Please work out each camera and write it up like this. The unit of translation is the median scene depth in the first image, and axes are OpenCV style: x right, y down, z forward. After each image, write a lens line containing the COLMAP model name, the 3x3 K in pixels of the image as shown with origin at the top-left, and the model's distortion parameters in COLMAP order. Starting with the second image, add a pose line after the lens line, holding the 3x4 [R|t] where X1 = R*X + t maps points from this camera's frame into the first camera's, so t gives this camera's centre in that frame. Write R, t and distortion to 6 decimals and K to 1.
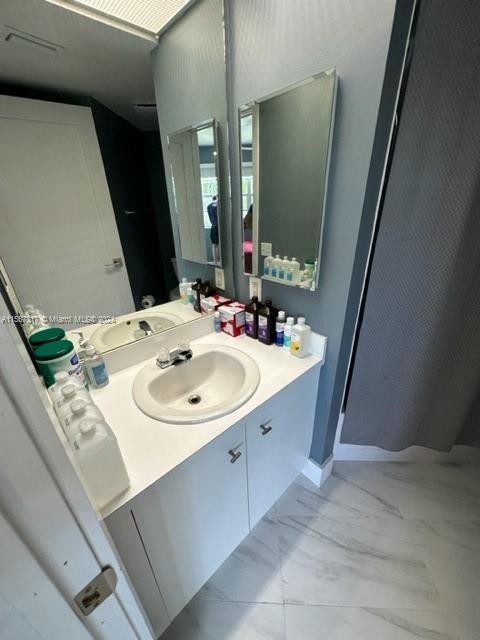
lens RADIAL K [[255.6, 0, 239.3], [0, 255.6, 319.8], [0, 0, 1]] dist [0.000038, 0.000819]
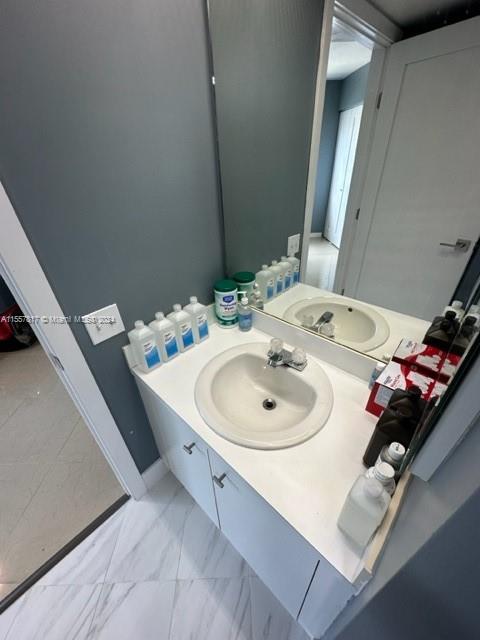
lens RADIAL K [[255.6, 0, 237.7], [0, 255.6, 322.9], [0, 0, 1]] dist [0.000038, 0.000819]
pose [[0.054903, 0.560770, -0.826149, 0.400000], [-0.381802, 0.776310, 0.501567, -0.323954], [0.922612, 0.287888, 0.256725, 0.541887]]
